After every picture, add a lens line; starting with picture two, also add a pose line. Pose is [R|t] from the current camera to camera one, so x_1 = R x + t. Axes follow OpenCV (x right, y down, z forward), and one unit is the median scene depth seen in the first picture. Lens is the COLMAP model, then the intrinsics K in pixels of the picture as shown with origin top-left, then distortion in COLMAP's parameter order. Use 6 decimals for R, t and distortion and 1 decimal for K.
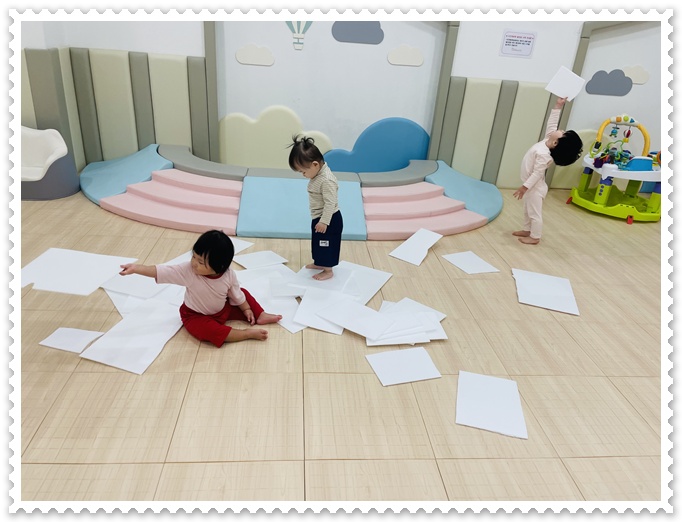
lens RADIAL K [[487.4, 0, 338.7], [0, 487.4, 271.0], [0, 0, 1]] dist [0.048402, -0.072446]
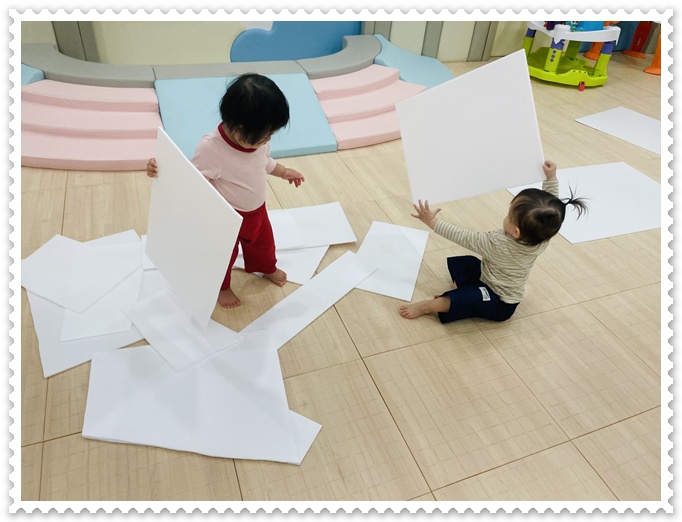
lens RADIAL K [[487.4, 0, 341.9], [0, 487.4, 263.7], [0, 0, 1]] dist [0.048402, -0.072446]
pose [[0.958608, -0.183083, 0.218061, -0.120966], [0.130044, 0.962837, 0.236714, -0.060079], [-0.253296, -0.198559, 0.946792, 0.154203]]
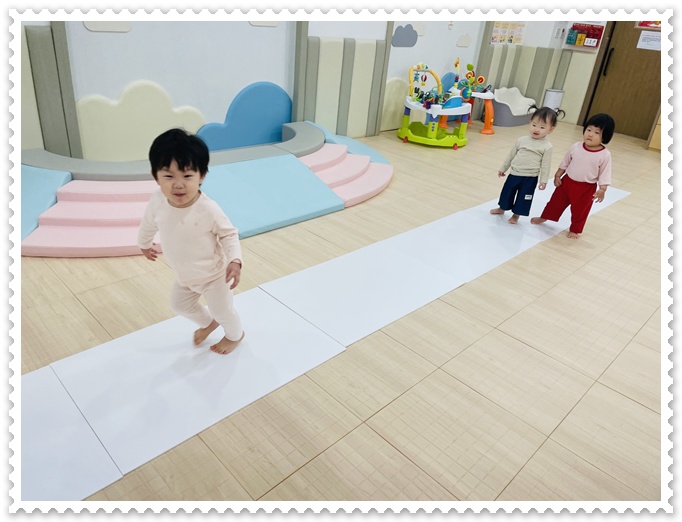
lens RADIAL K [[487.4, 0, 339.0], [0, 487.4, 261.2], [0, 0, 1]] dist [0.048402, -0.072446]
pose [[0.768433, -0.299541, 0.565496, -0.457121], [0.256050, 0.953783, 0.157277, -0.099054], [-0.586471, 0.023938, 0.809616, 0.153276]]
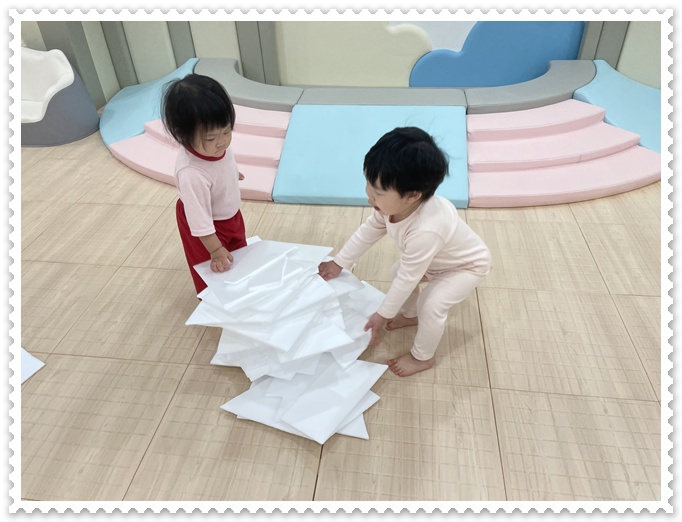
lens RADIAL K [[487.4, 0, 338.9], [0, 487.4, 266.0], [0, 0, 1]] dist [0.048402, -0.072446]
pose [[0.972127, 0.043778, -0.230333, 0.036242], [0.000972, 0.981652, 0.190678, -0.090903], [0.234454, -0.185587, 0.954248, 0.274441]]
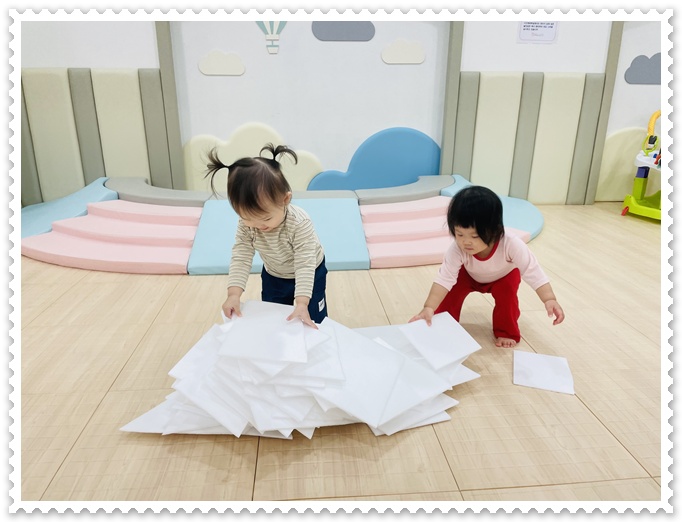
lens RADIAL K [[487.4, 0, 337.3], [0, 487.4, 263.7], [0, 0, 1]] dist [0.048402, -0.072446]
pose [[0.997420, -0.067797, -0.023600, 0.021976], [0.064031, 0.988839, -0.134525, 0.018708], [0.032457, 0.132667, 0.990629, 0.233819]]
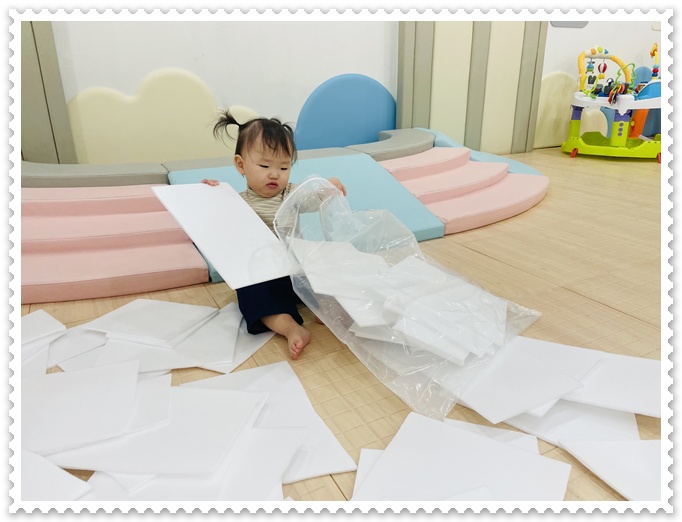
lens RADIAL K [[487.4, 0, 346.0], [0, 487.4, 262.7], [0, 0, 1]] dist [0.048402, -0.072446]
pose [[0.916521, -0.220174, 0.333935, -0.191049], [0.249531, 0.967218, -0.047147, -0.029349], [-0.312608, 0.126538, 0.941416, 0.428084]]
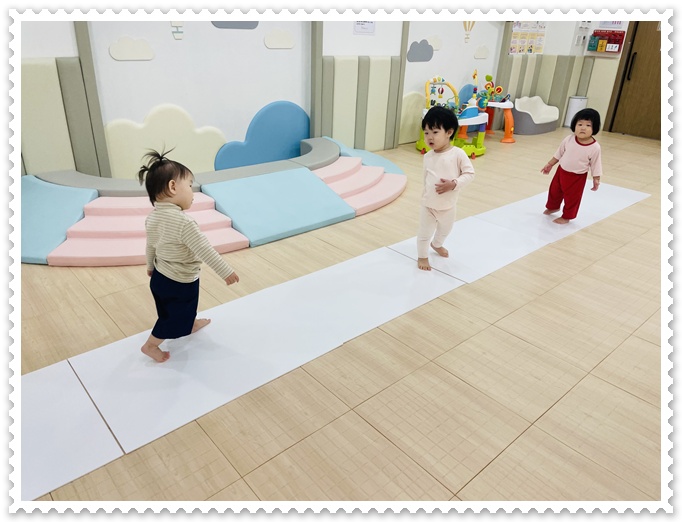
lens RADIAL K [[487.4, 0, 344.9], [0, 487.4, 262.9], [0, 0, 1]] dist [0.048402, -0.072446]
pose [[0.798416, -0.299520, 0.522322, -0.441761], [0.286891, 0.951931, 0.107336, -0.072163], [-0.529364, 0.064151, 0.845966, 0.105375]]
